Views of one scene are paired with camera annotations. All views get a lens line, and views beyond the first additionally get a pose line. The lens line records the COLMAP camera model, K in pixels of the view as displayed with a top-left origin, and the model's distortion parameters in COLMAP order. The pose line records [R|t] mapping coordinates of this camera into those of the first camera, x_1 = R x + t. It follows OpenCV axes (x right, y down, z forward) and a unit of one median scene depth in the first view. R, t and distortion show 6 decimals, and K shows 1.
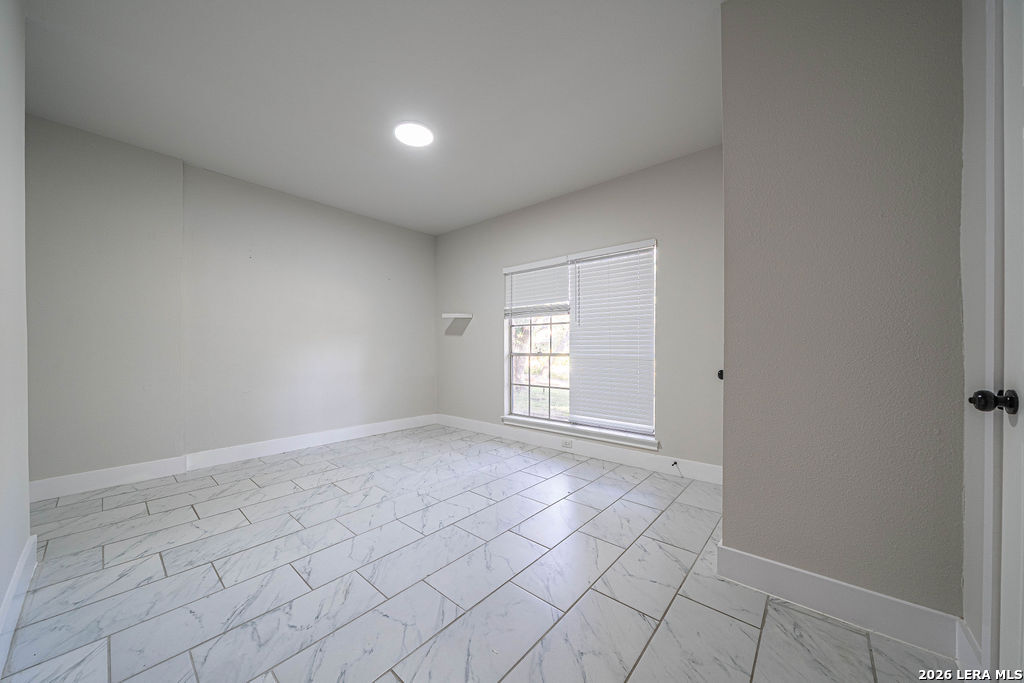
lens RADIAL K [[351.7, 0, 506.9], [0, 351.7, 349.3], [0, 0, 1]] dist [-0.003273, -0.000103]
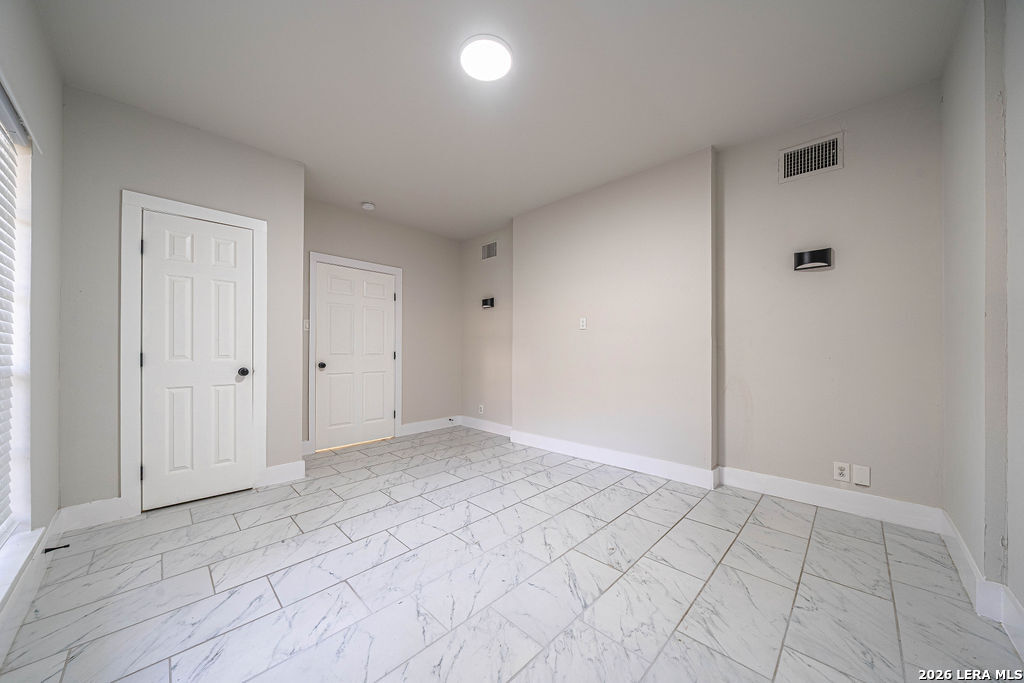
lens RADIAL K [[351.7, 0, 506.9], [0, 351.7, 349.3], [0, 0, 1]] dist [-0.003273, -0.000103]
pose [[-0.997633, 0.001509, 0.068750, -0.372056], [0.001134, 0.999984, -0.005501, -0.003744], [-0.068757, -0.005410, -0.997619, 1.793070]]
